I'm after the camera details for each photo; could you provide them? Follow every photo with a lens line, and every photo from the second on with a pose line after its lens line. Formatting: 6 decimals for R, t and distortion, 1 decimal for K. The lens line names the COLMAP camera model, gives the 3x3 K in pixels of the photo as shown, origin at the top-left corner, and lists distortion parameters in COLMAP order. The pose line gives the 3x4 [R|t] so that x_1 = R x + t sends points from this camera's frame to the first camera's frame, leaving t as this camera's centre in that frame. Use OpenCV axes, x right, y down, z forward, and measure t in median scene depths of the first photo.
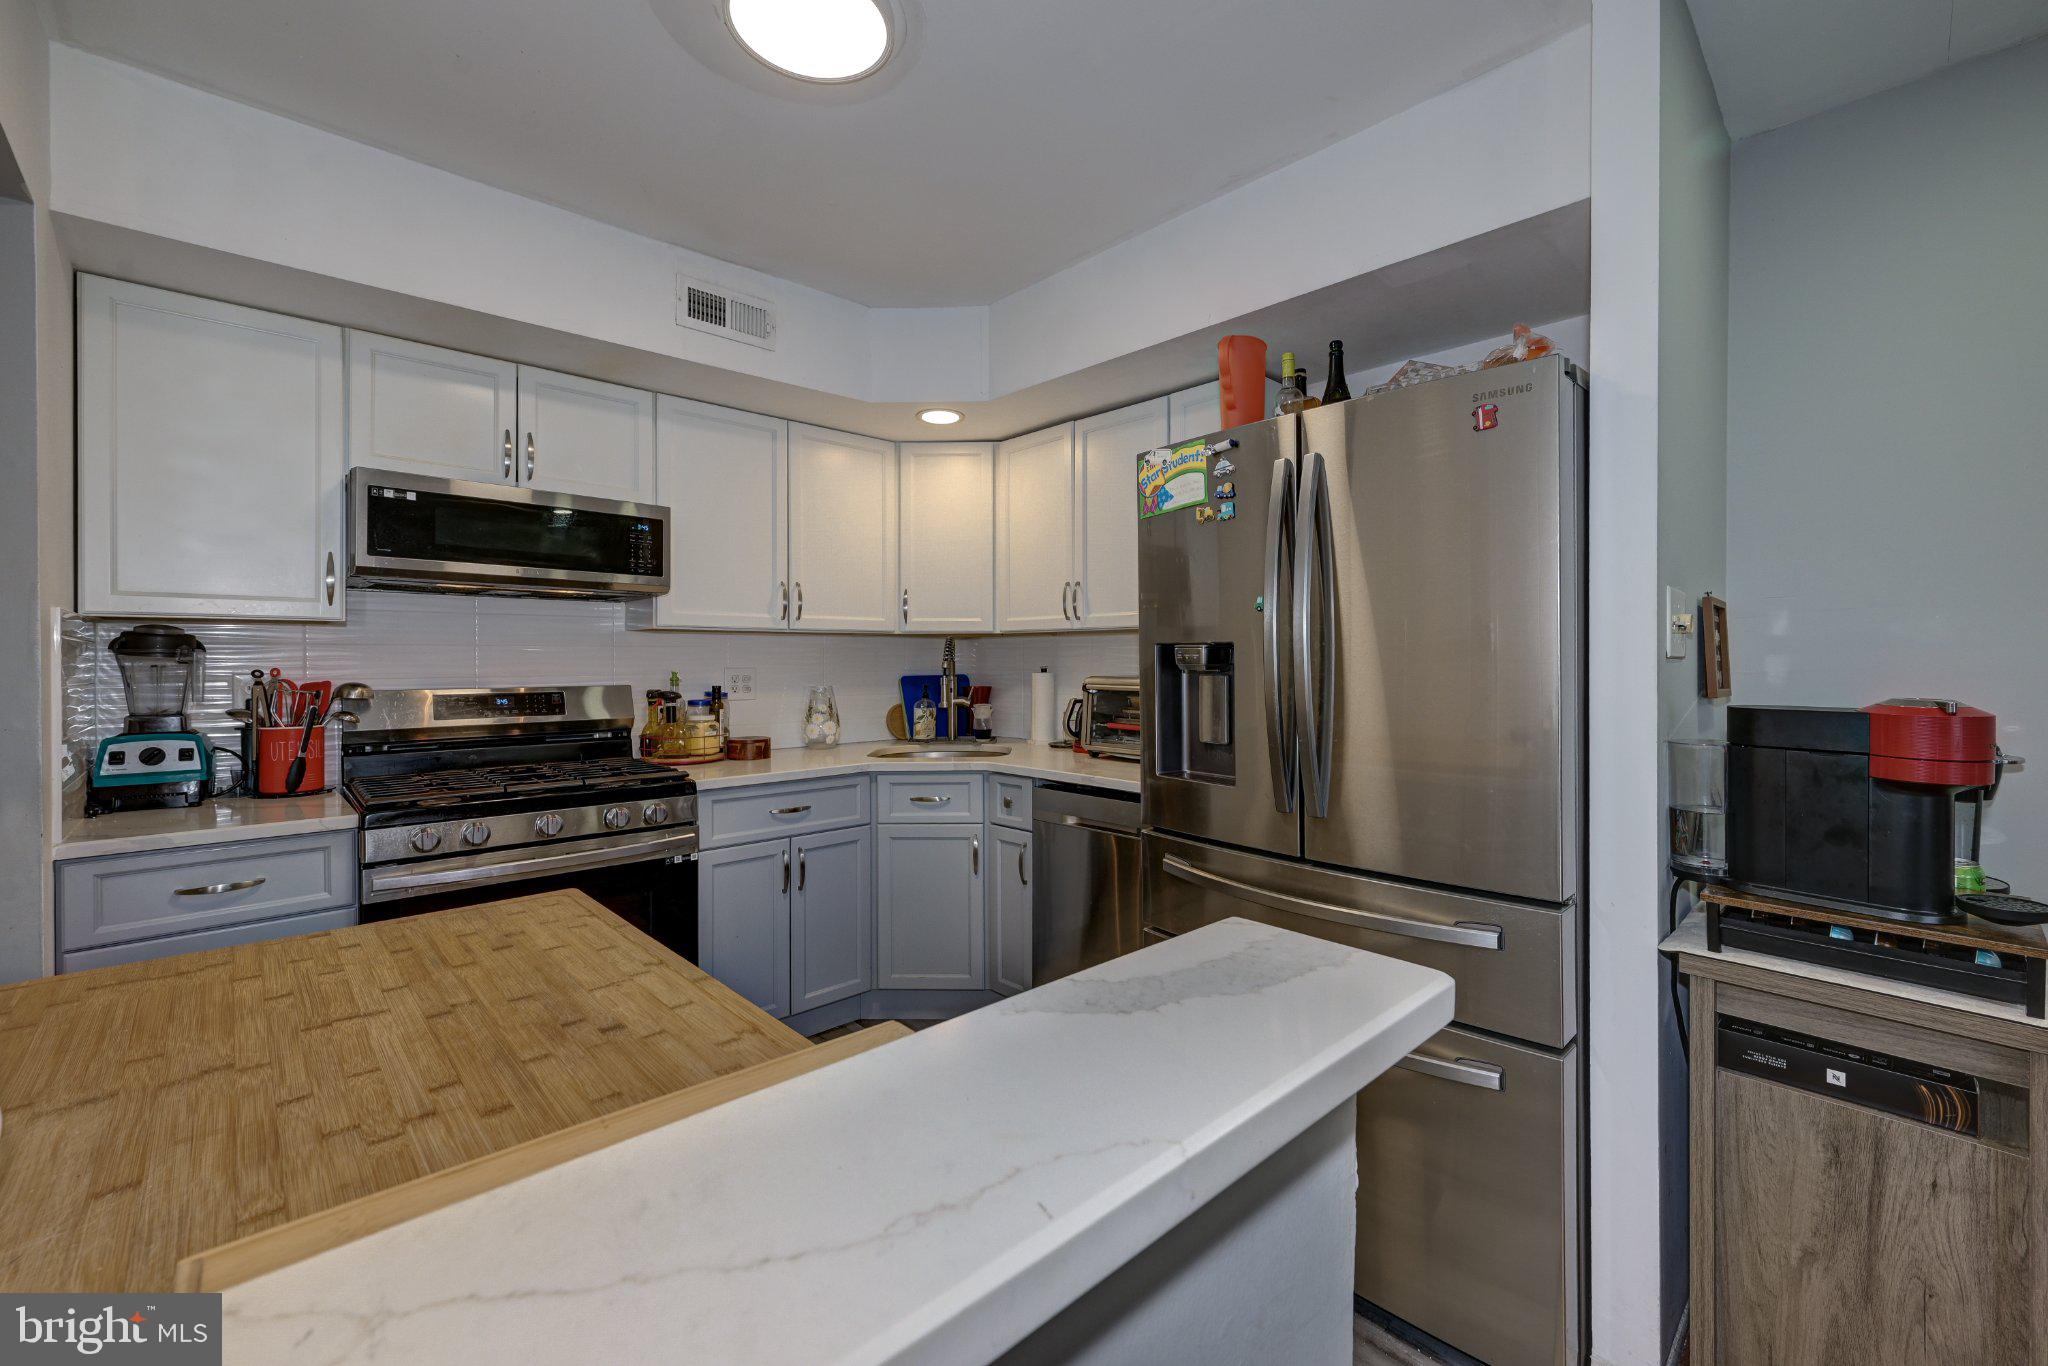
lens RADIAL K [[852.1, 0, 1032.9], [0, 852.1, 660.0], [0, 0, 1]] dist [0.000585, -0.000028]
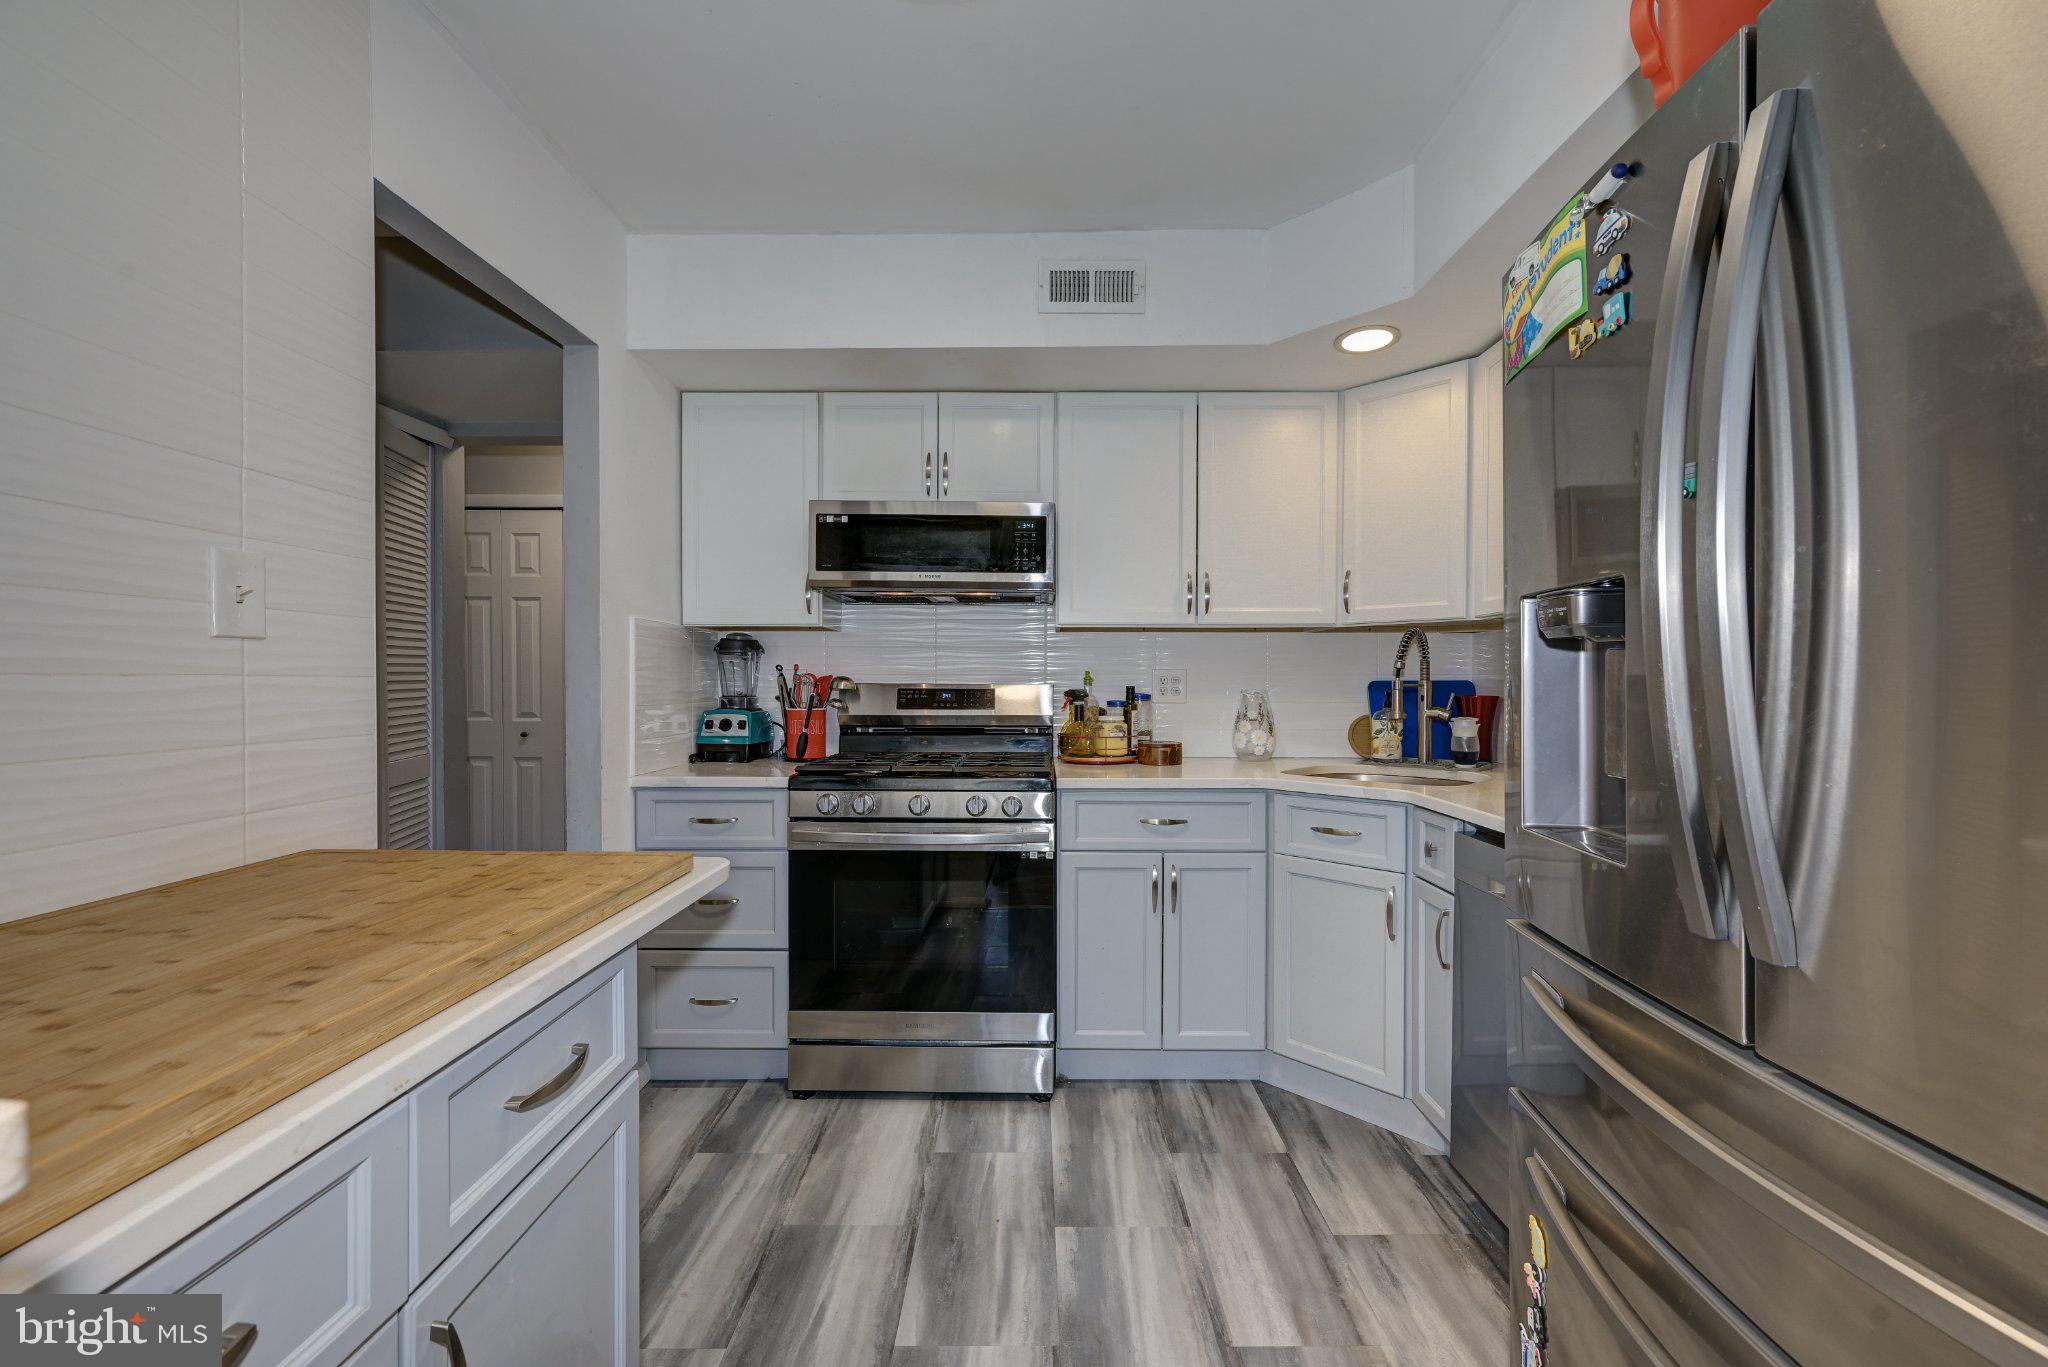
lens RADIAL K [[823.4, 0, 1019.2], [0, 823.4, 691.3], [0, 0, 1]] dist [0.001296, 0.000017]
pose [[0.717425, 0.012536, -0.696523, 0.229613], [-0.005803, 0.999911, 0.012018, 0.031235], [0.696612, -0.004580, 0.717434, 0.295416]]
